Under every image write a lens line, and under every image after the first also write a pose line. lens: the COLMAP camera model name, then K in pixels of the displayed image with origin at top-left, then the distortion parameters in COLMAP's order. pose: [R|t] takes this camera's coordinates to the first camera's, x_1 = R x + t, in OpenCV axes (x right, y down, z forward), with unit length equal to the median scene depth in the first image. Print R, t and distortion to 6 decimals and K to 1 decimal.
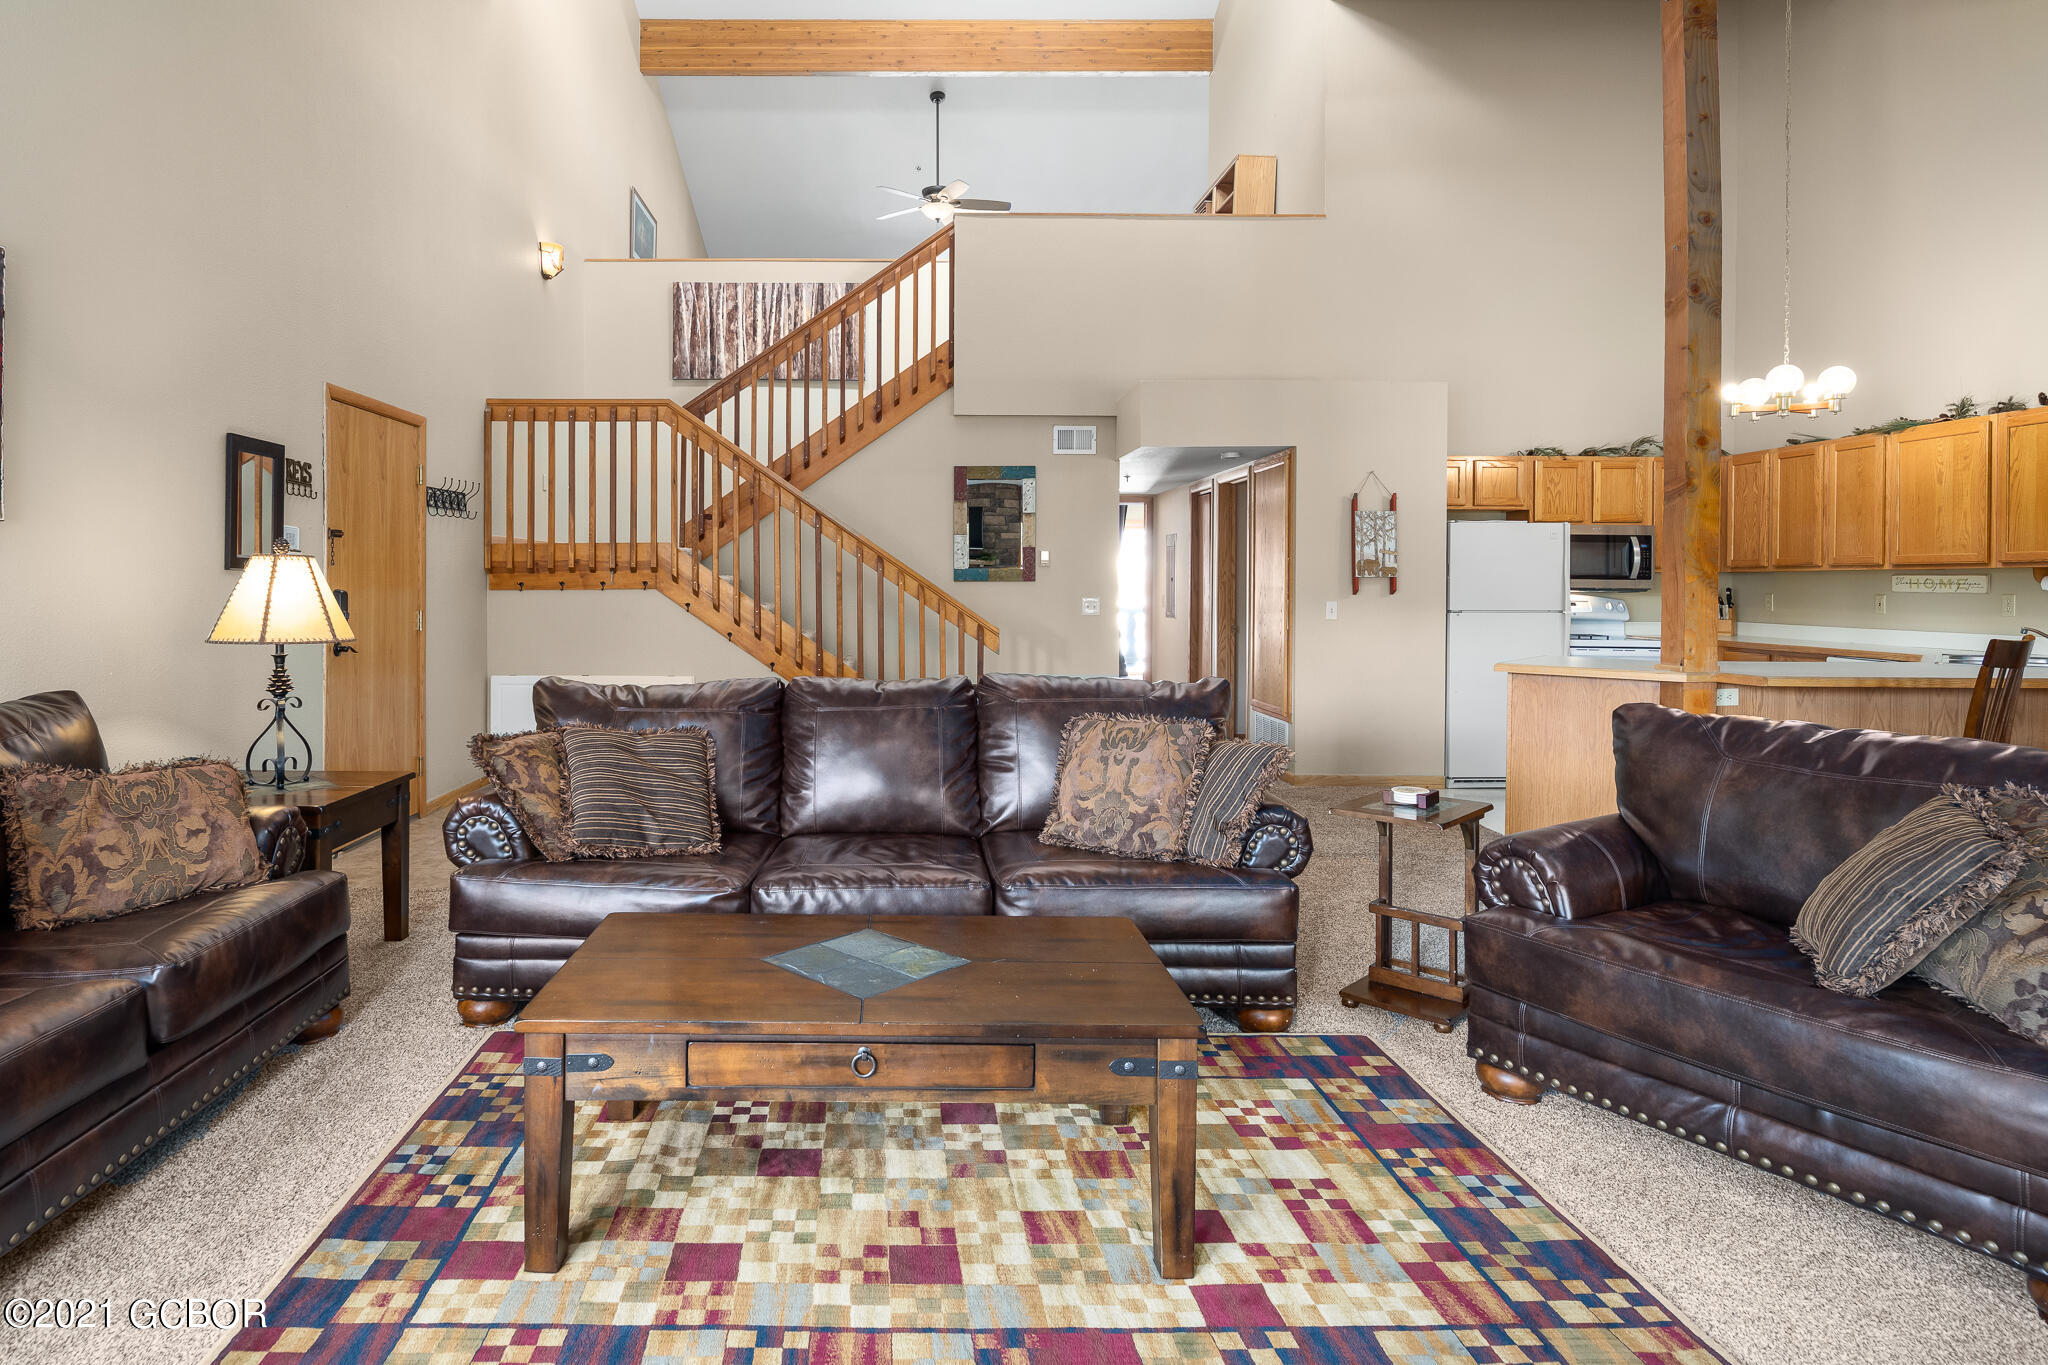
lens RADIAL K [[1121.3, 0, 899.6], [0, 1121.3, 593.5], [0, 0, 1]] dist [0.001178, -0.007340]
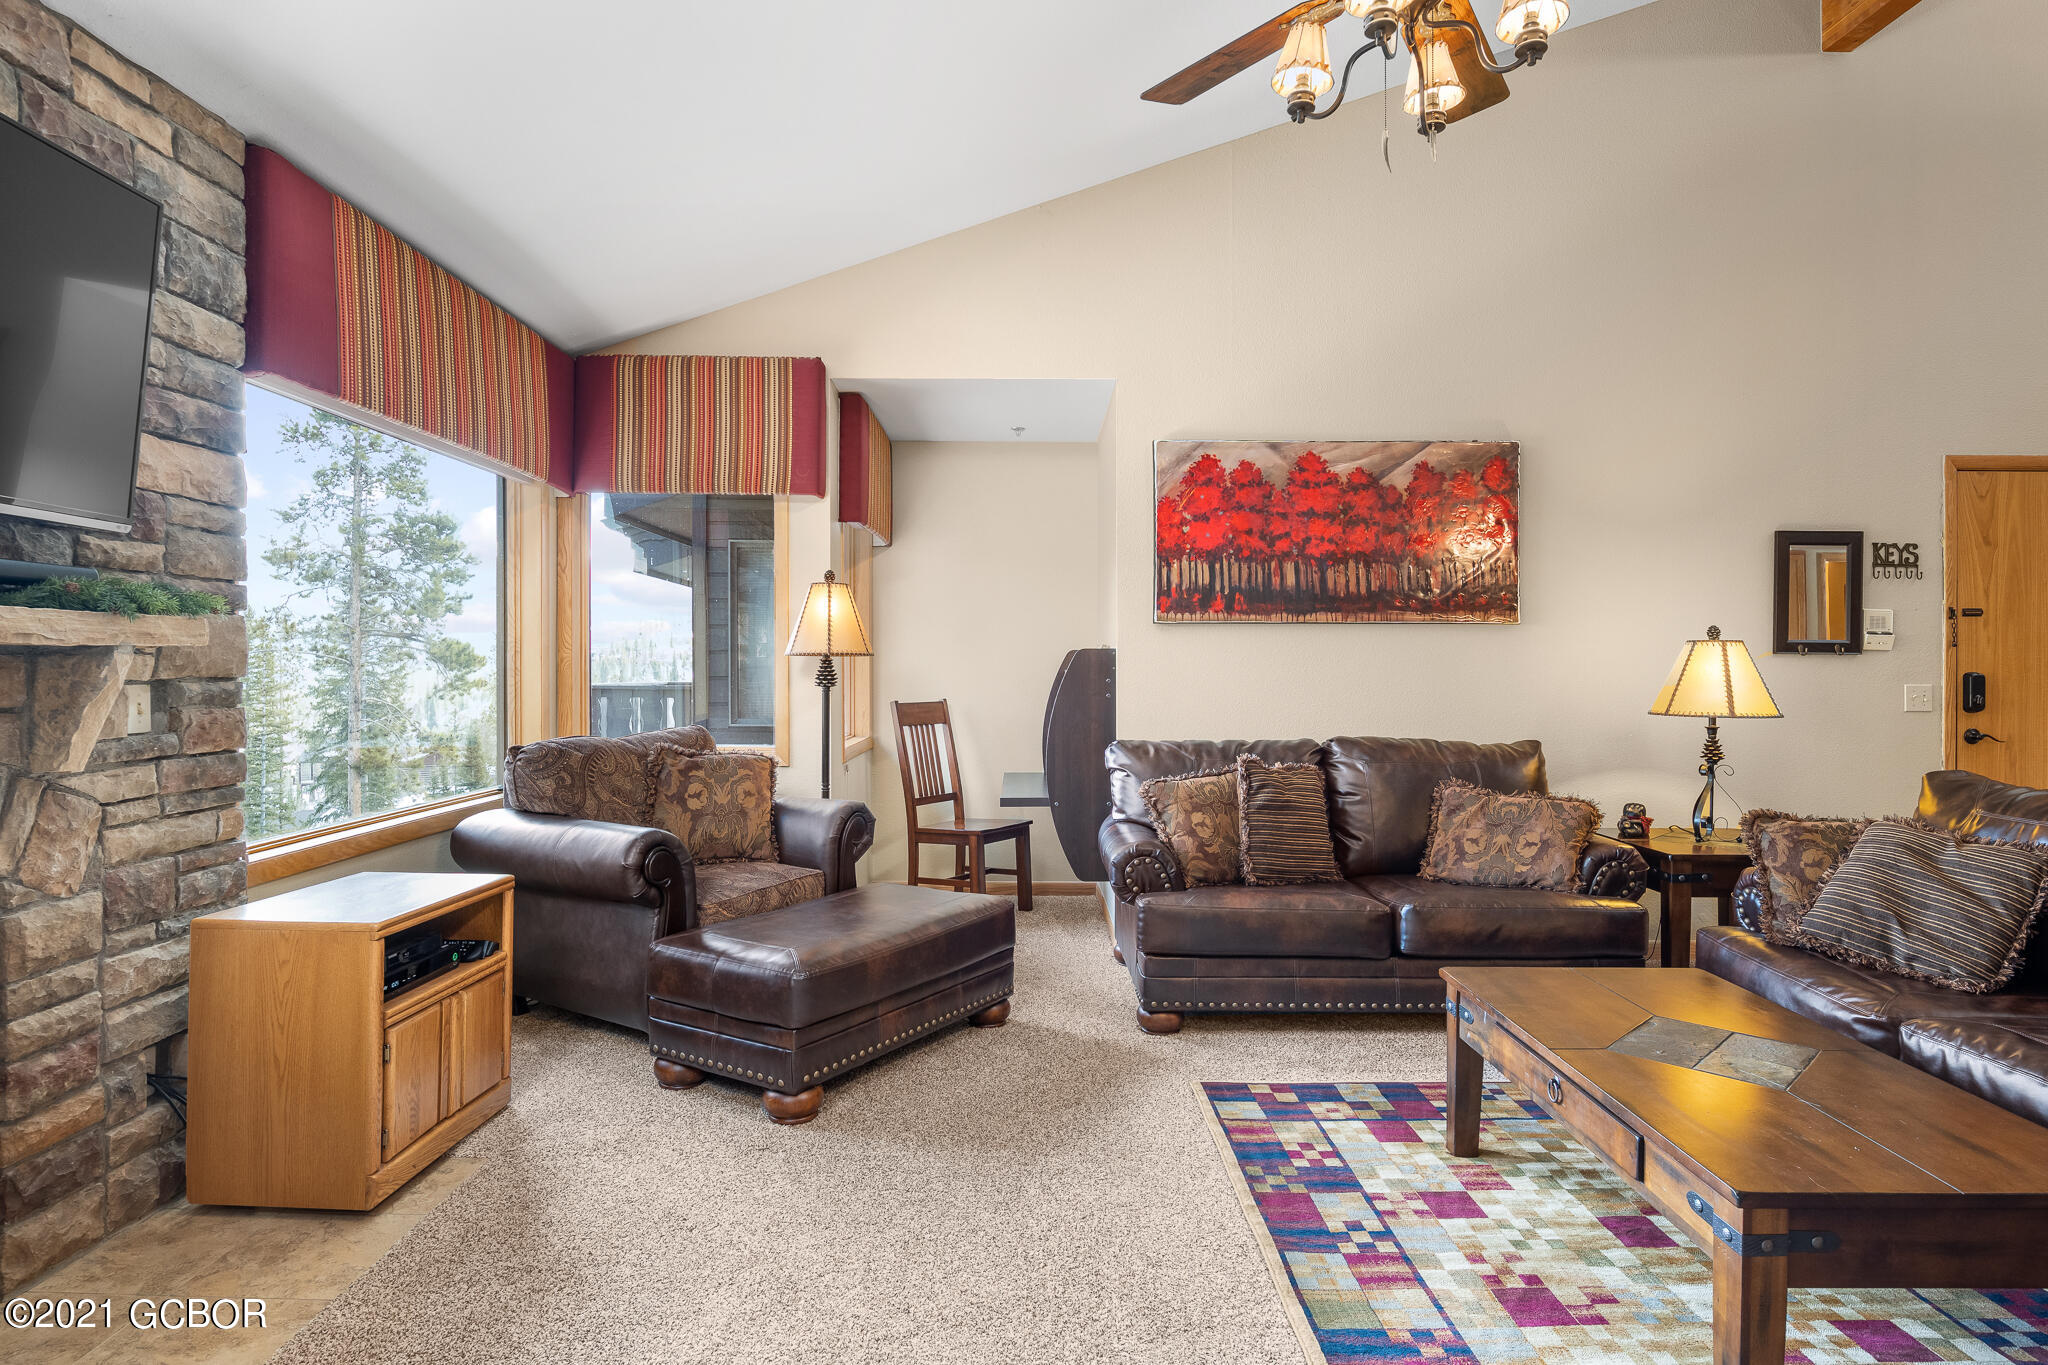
lens RADIAL K [[1121.3, 0, 1018.4], [0, 1121.3, 668.7], [0, 0, 1]] dist [0.001178, -0.007340]
pose [[-0.000004, -0.003042, -0.999995, 0.373515], [-0.008522, 0.999959, -0.003042, 0.002715], [0.999964, 0.008522, -0.000030, 0.178151]]
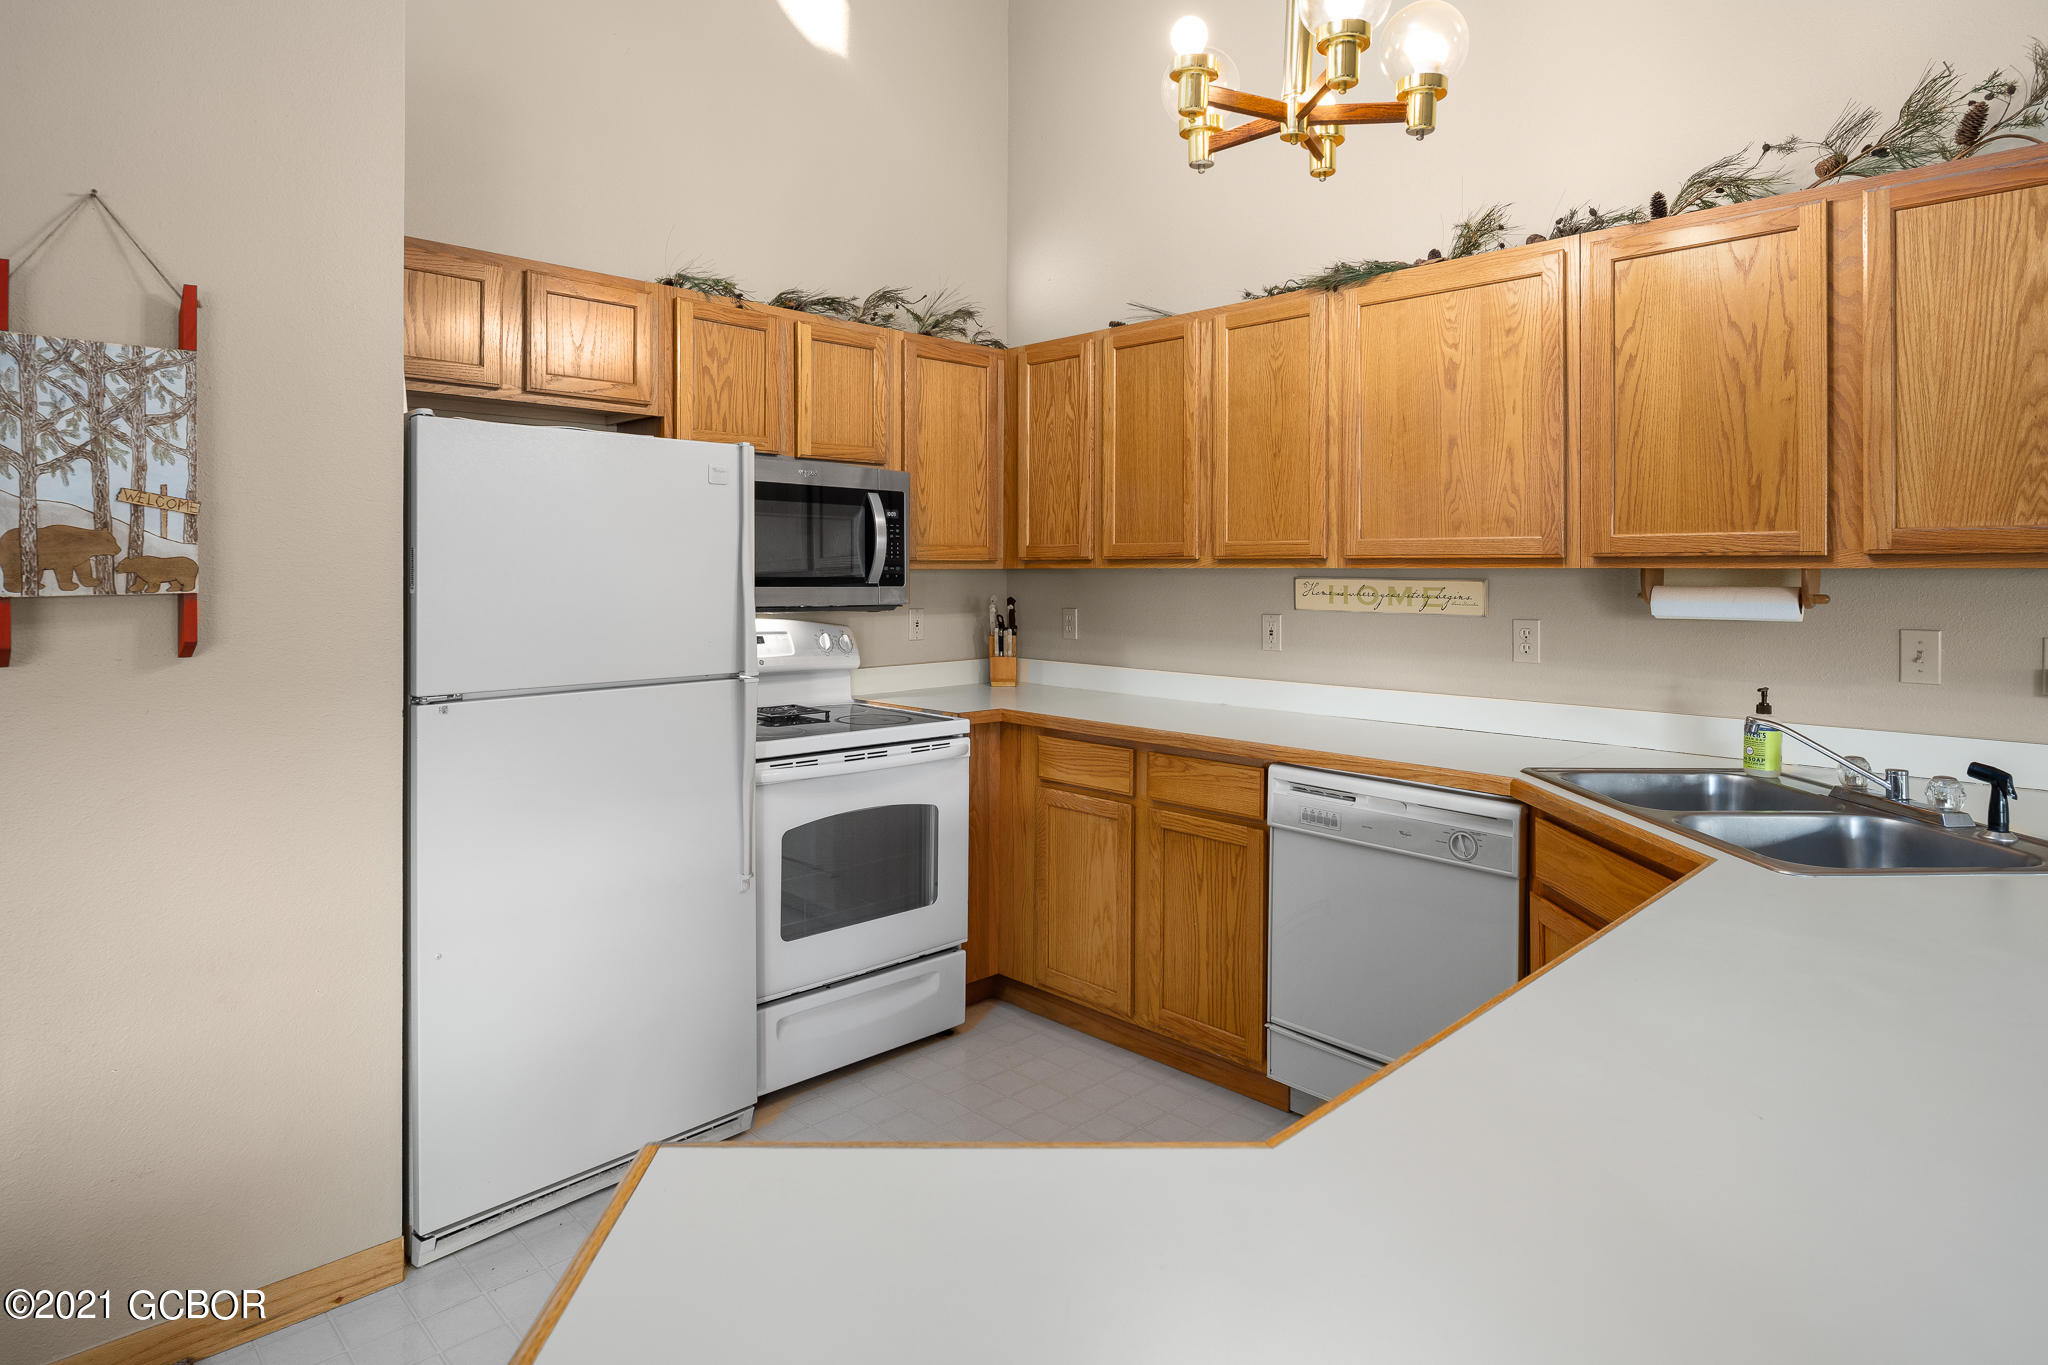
lens RADIAL K [[1121.3, 0, 1019.8], [0, 1121.3, 564.5], [0, 0, 1]] dist [0.001178, -0.007340]
pose [[0.707602, 0.000239, 0.706611, 0.465999], [0.006923, 0.999950, -0.007271, -0.021902], [-0.706577, 0.010036, 0.707565, 0.791916]]
